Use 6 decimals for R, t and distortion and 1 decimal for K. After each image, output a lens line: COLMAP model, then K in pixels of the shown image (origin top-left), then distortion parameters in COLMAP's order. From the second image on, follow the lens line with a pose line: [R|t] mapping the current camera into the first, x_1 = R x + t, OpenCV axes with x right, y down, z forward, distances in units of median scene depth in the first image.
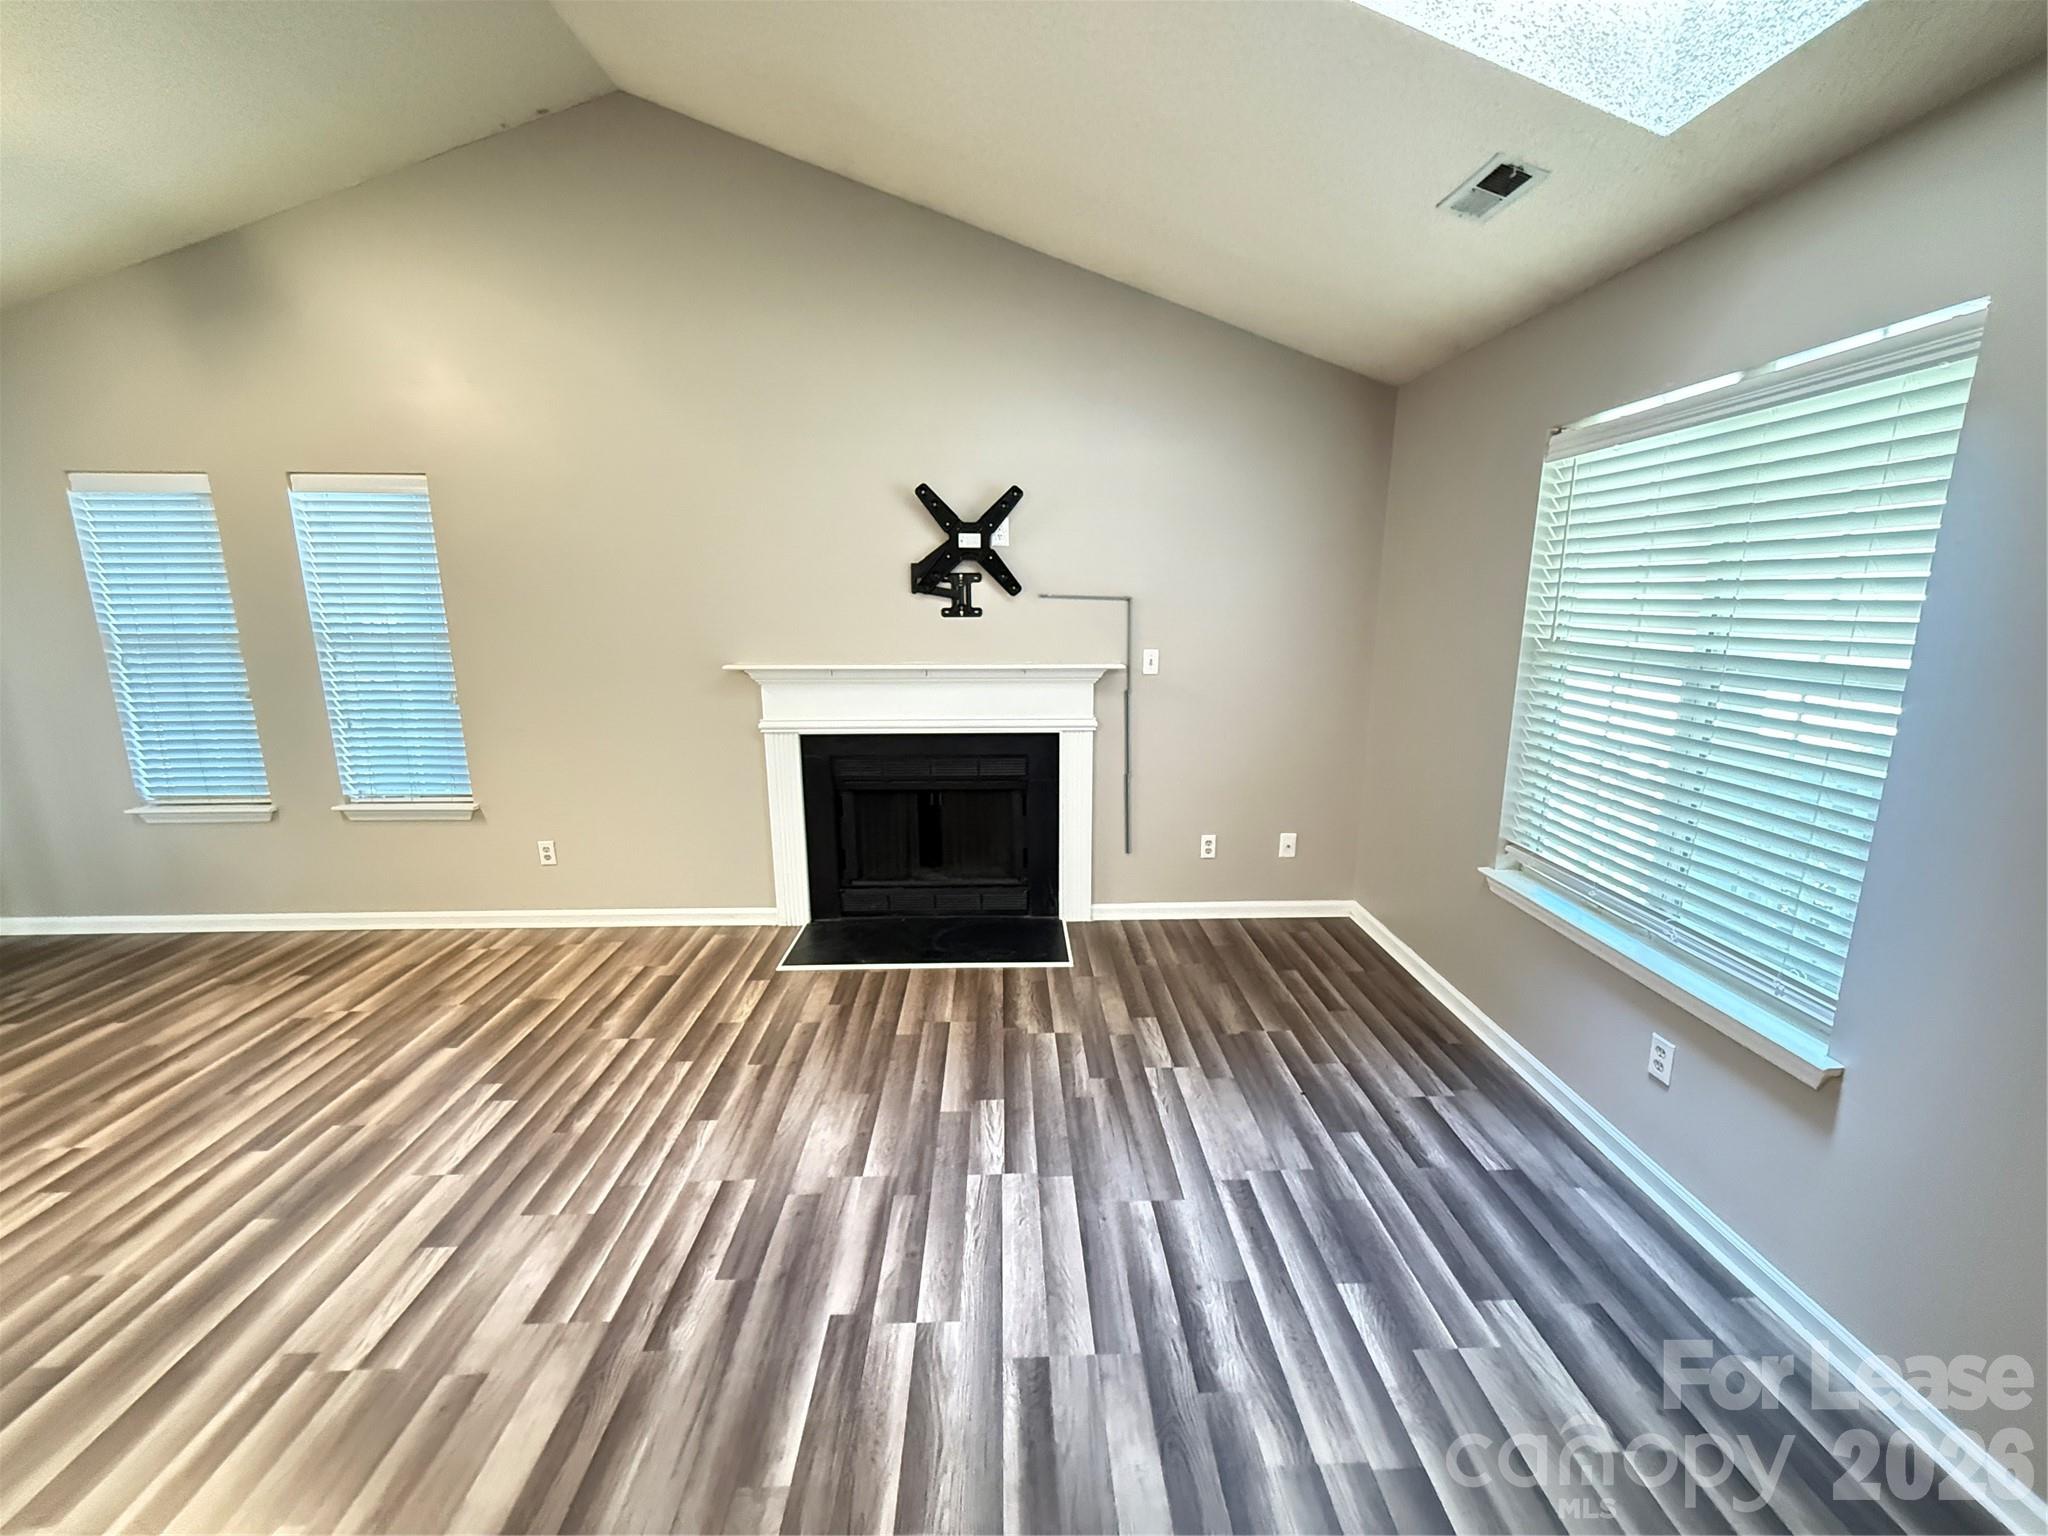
lens RADIAL K [[817.2, 0, 1030.7], [0, 817.2, 762.2], [0, 0, 1]] dist [0.001650, -0.000240]
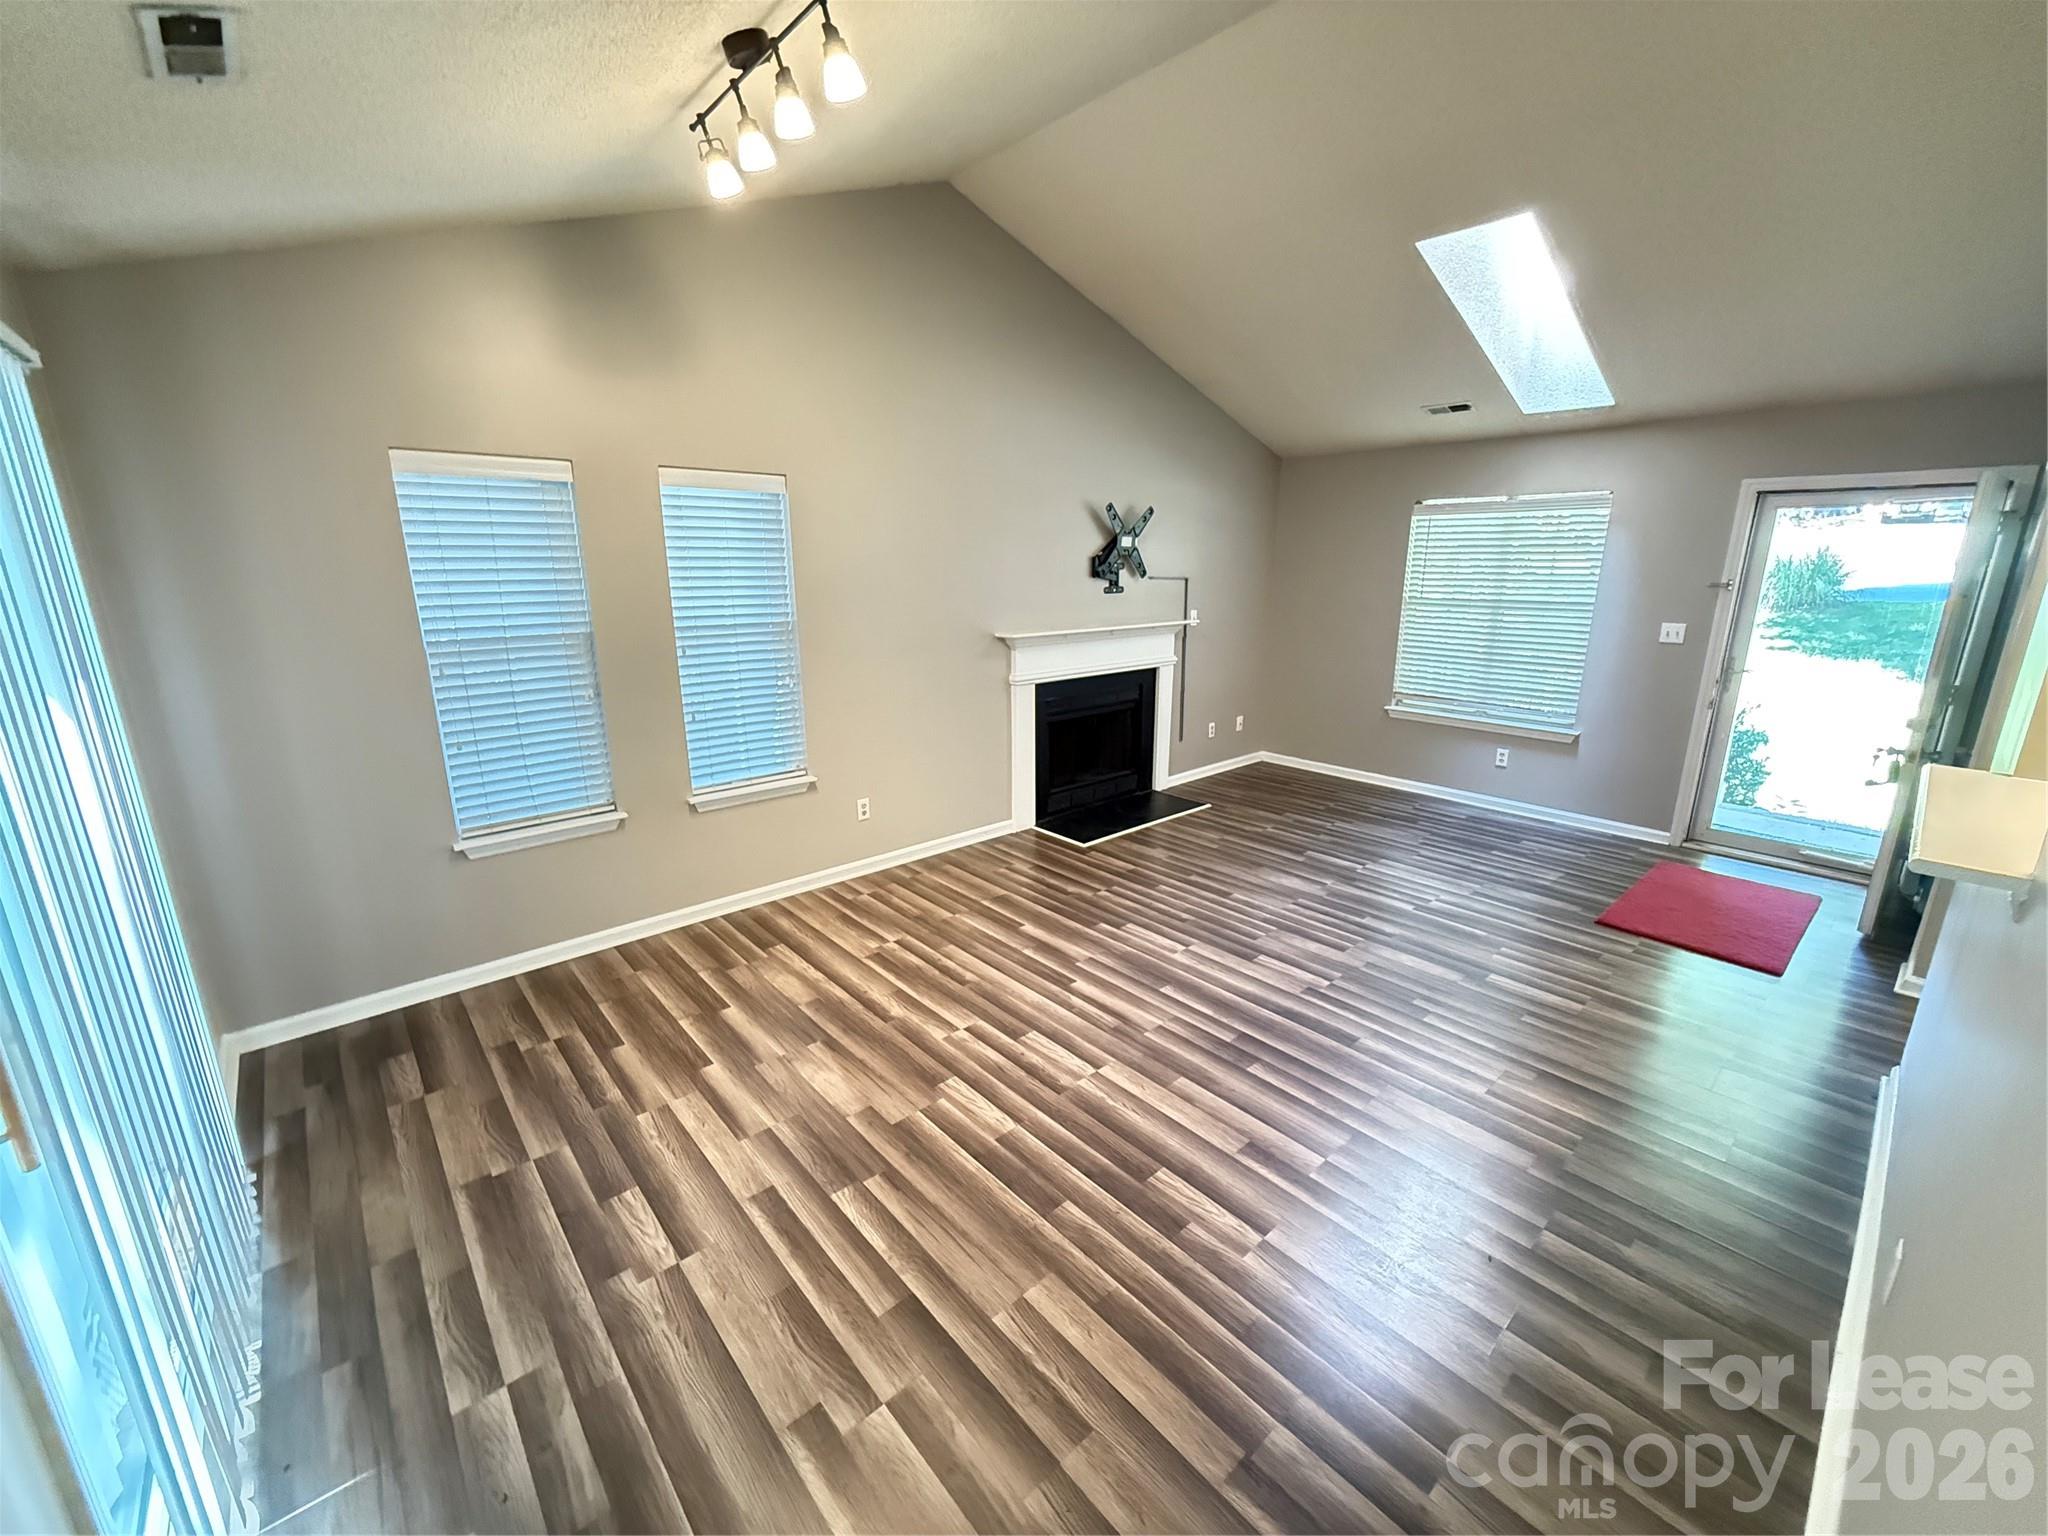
lens RADIAL K [[808.2, 0, 1024.0], [0, 808.2, 768.0], [0, 0, 1]] dist [0.000662, 0.000294]
pose [[0.769989, -0.160502, 0.617540, -1.261433], [0.128673, 0.987020, 0.096093, -0.030989], [-0.624948, 0.005470, 0.780647, -0.037351]]
